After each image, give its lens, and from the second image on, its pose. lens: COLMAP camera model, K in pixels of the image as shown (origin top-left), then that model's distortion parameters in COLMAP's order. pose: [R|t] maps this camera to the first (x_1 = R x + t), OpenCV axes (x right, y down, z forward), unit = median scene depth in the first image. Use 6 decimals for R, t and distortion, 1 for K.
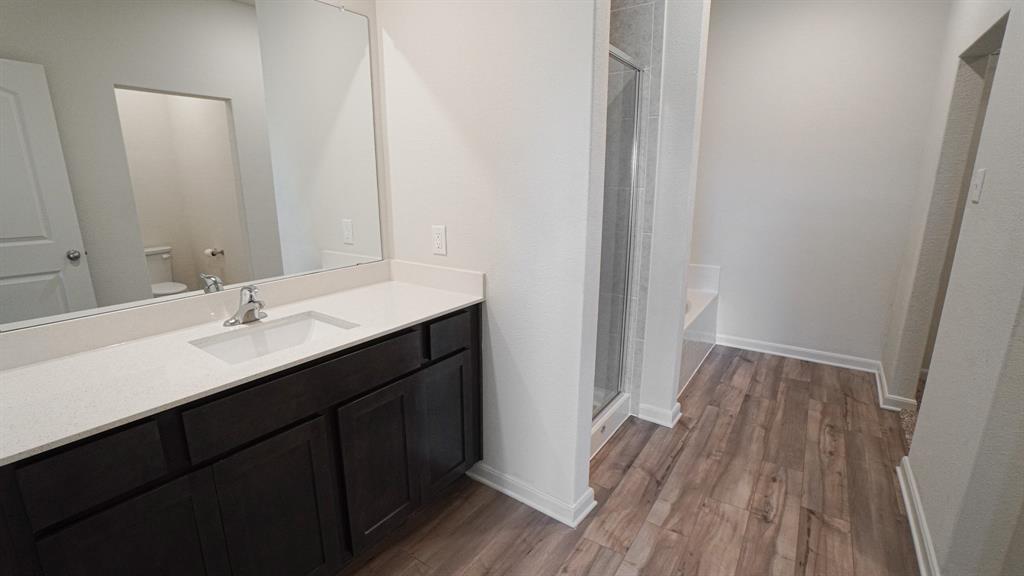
lens RADIAL K [[449.7, 0, 518.7], [0, 449.7, 288.1], [0, 0, 1]] dist [-0.025815, 0.006420]
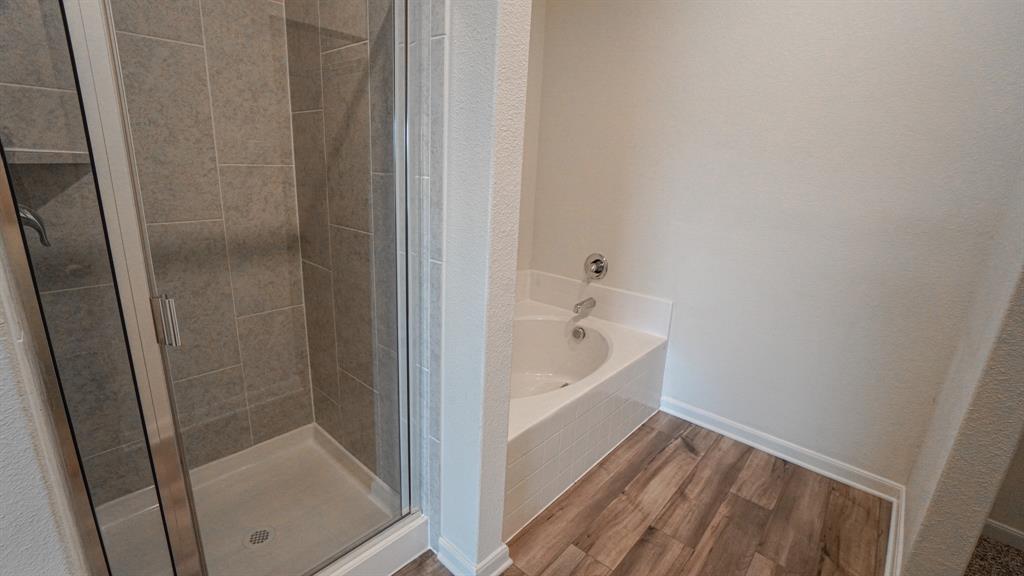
lens RADIAL K [[449.7, 0, 508.9], [0, 449.7, 287.9], [0, 0, 1]] dist [-0.025815, 0.006420]
pose [[0.990024, 0.086148, -0.111495, 0.328787], [-0.081966, 0.995768, 0.041572, -0.089250], [0.114604, -0.032019, 0.992895, 0.350441]]
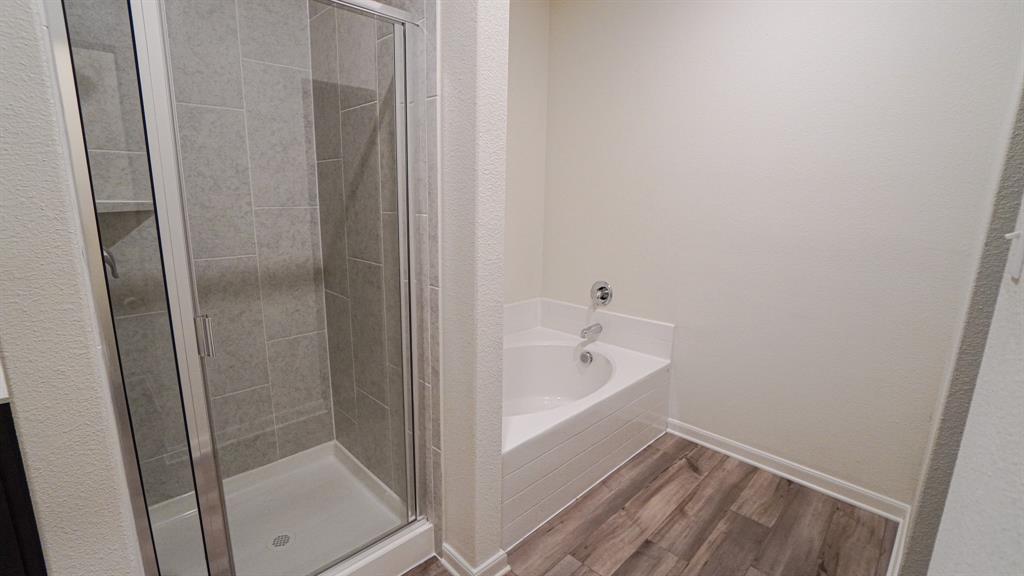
lens RADIAL K [[449.7, 0, 508.2], [0, 449.7, 290.2], [0, 0, 1]] dist [-0.025815, 0.006420]
pose [[0.981551, 0.061232, -0.181131, 0.376224], [-0.065831, 0.997641, -0.019484, -0.083517], [0.179511, 0.031049, 0.983266, 0.304119]]
